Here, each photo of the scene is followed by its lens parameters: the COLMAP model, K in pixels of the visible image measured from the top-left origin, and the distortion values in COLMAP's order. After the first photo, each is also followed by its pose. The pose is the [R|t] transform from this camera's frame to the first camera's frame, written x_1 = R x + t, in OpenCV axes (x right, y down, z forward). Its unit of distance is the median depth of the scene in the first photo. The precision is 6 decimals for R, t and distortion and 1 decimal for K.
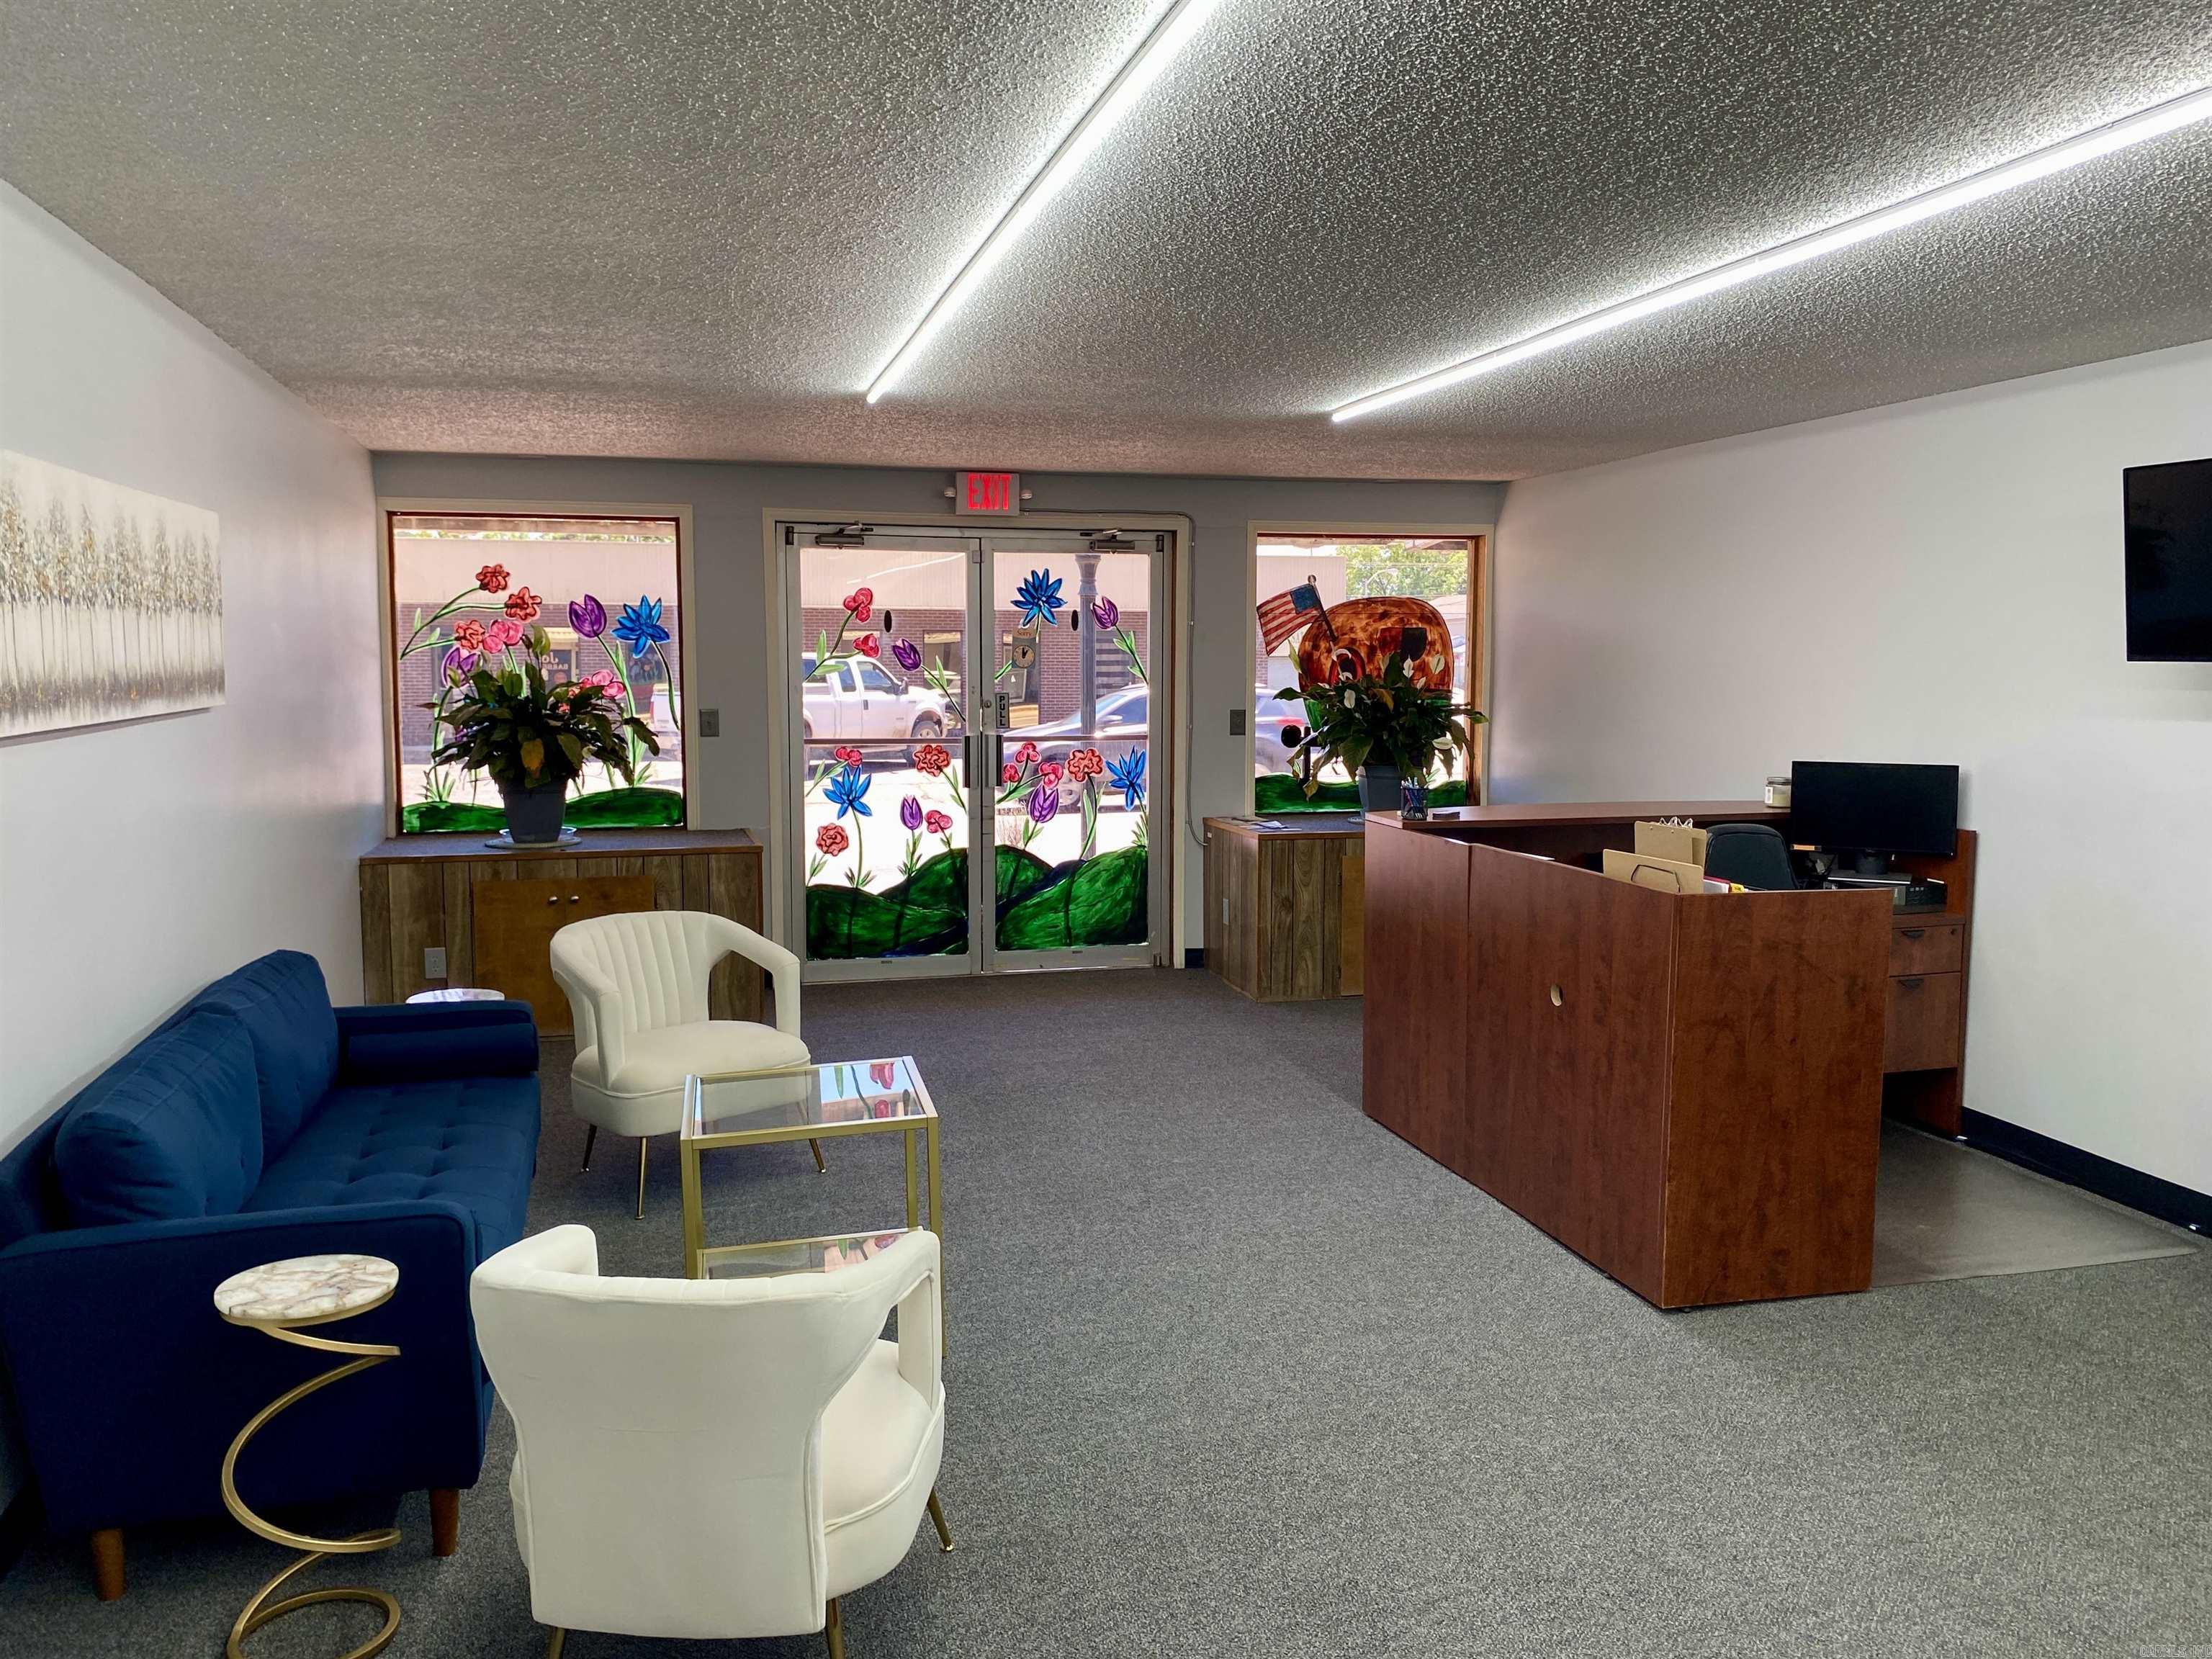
lens RADIAL K [[1667.3, 0, 1119.8], [0, 1667.3, 836.8], [0, 0, 1]] dist [0.039291, -0.035411]
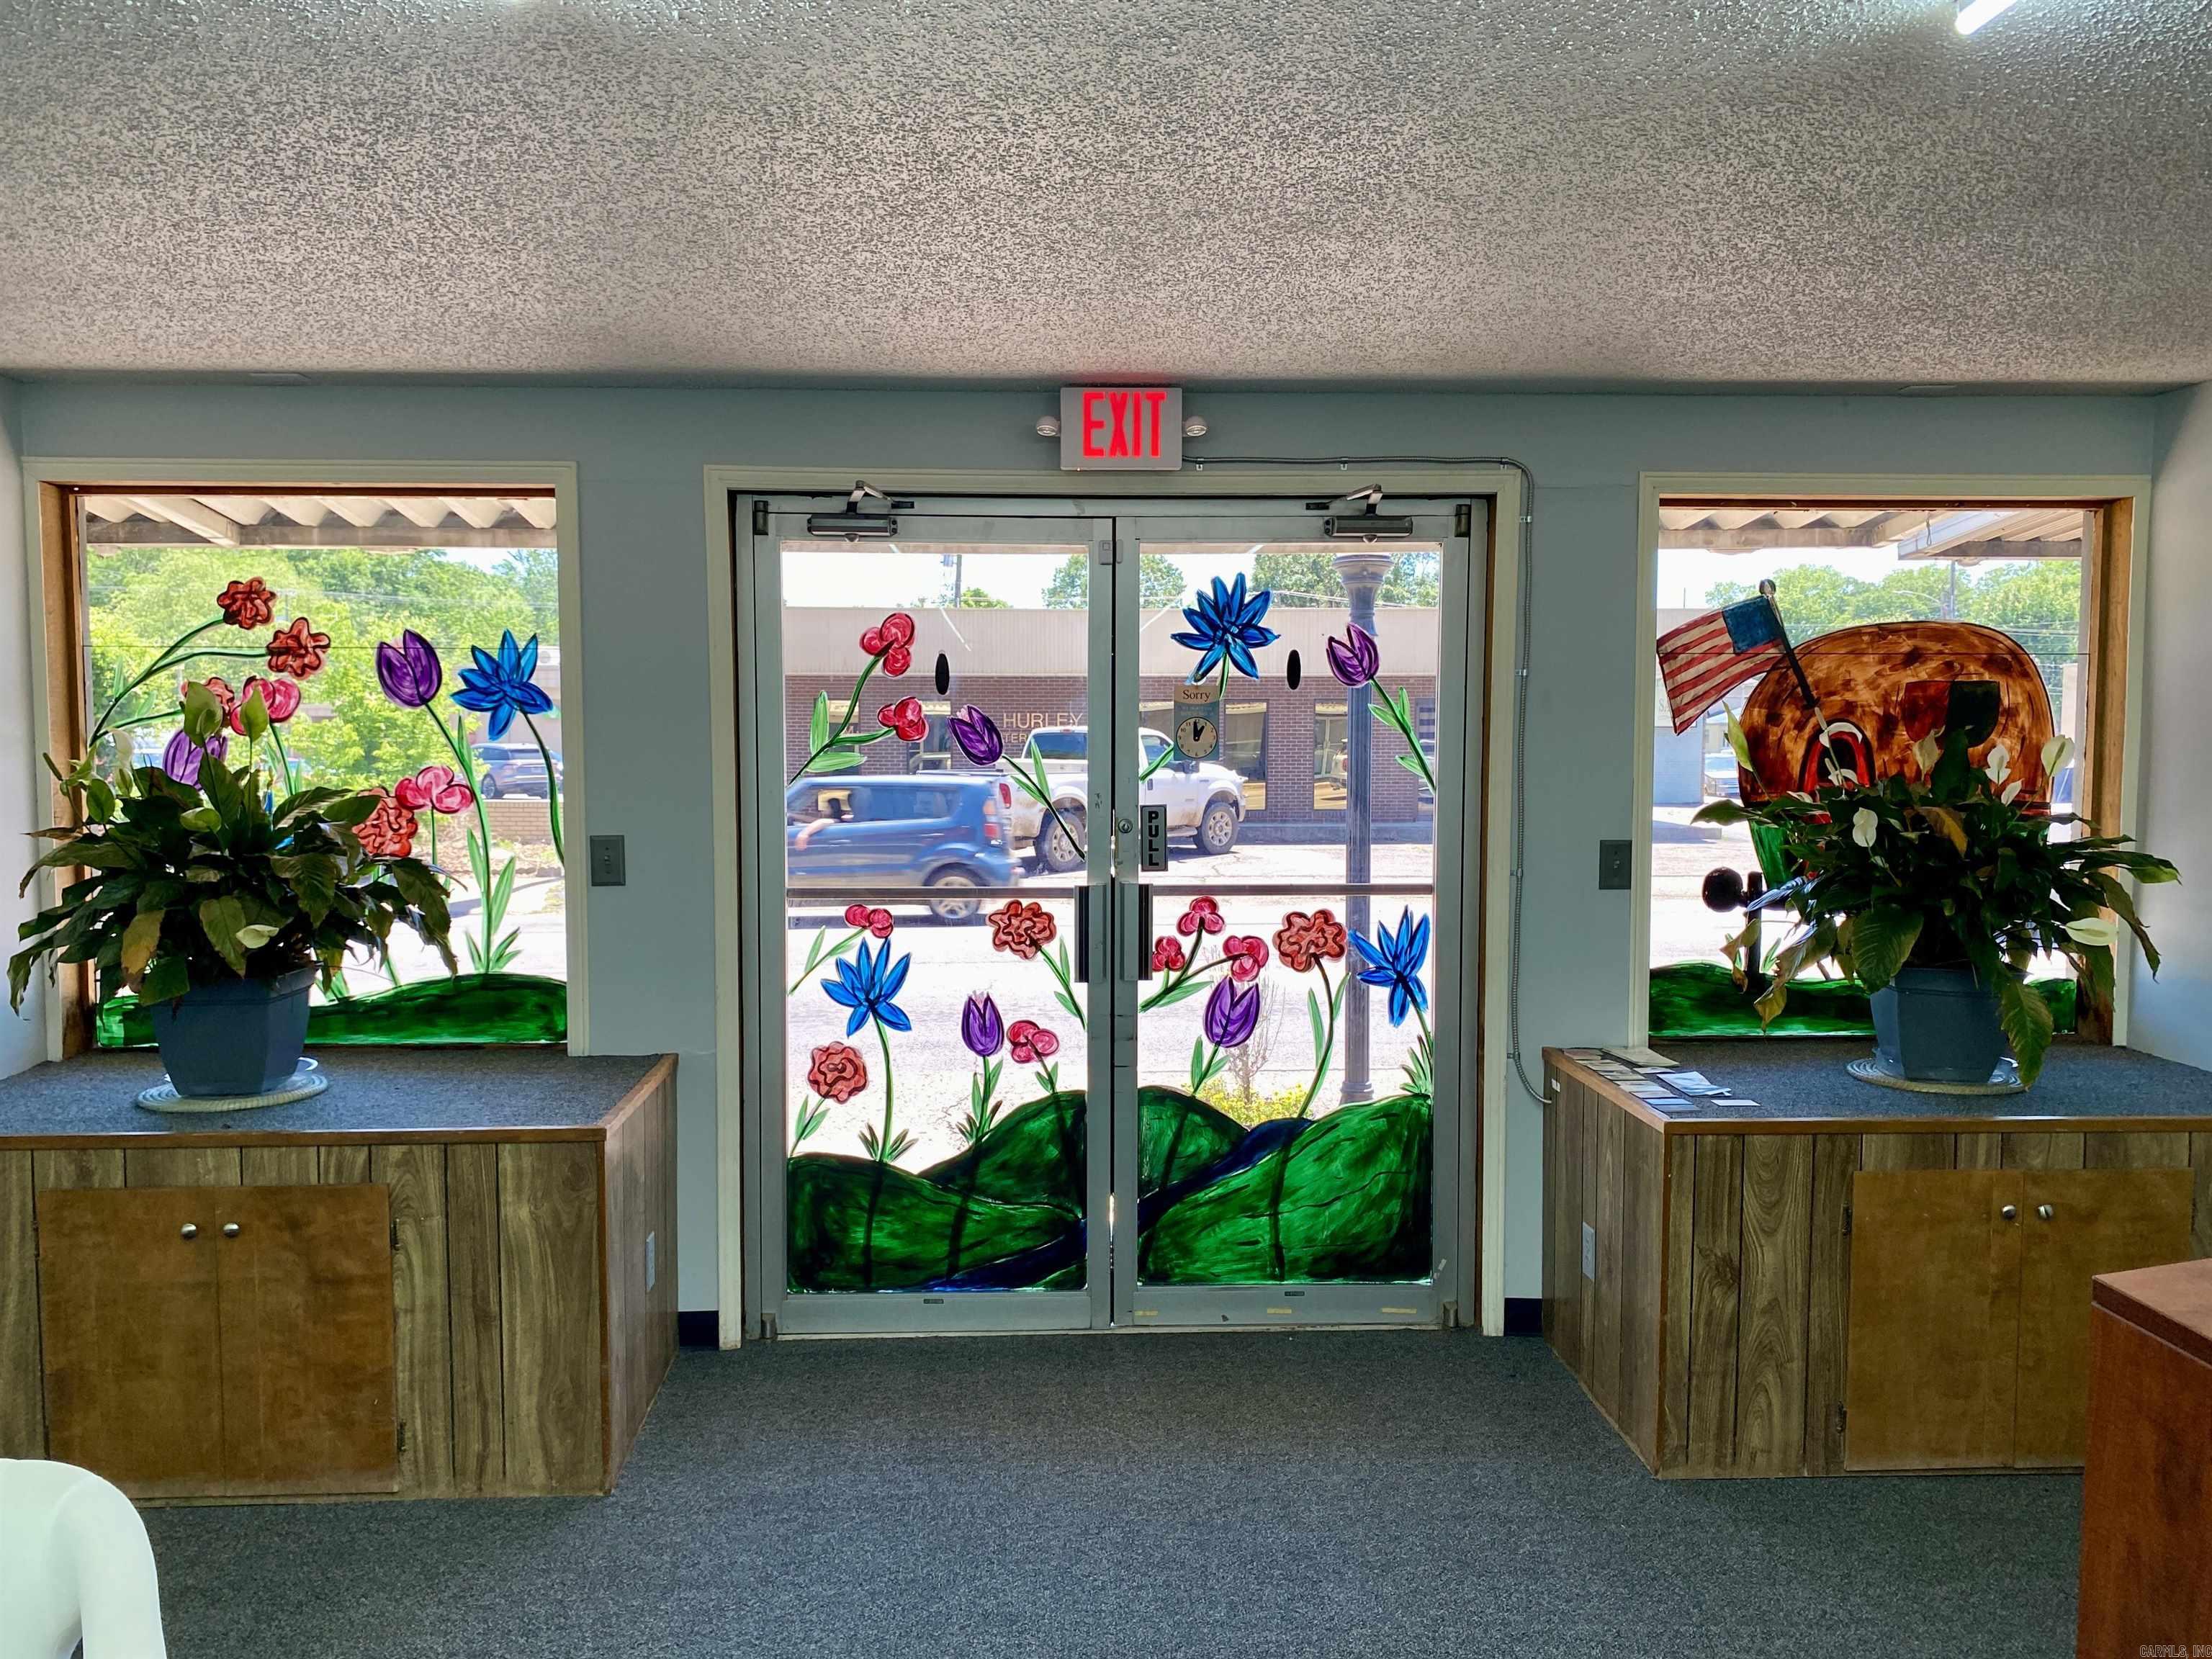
lens RADIAL K [[1667.3, 0, 1088.8], [0, 1667.3, 835.4], [0, 0, 1]] dist [0.039291, -0.035411]
pose [[0.974778, 0.013960, -0.222740, 0.028500], [-0.022613, 0.999083, -0.036344, -0.057564], [0.222028, 0.040464, 0.974200, 0.480192]]
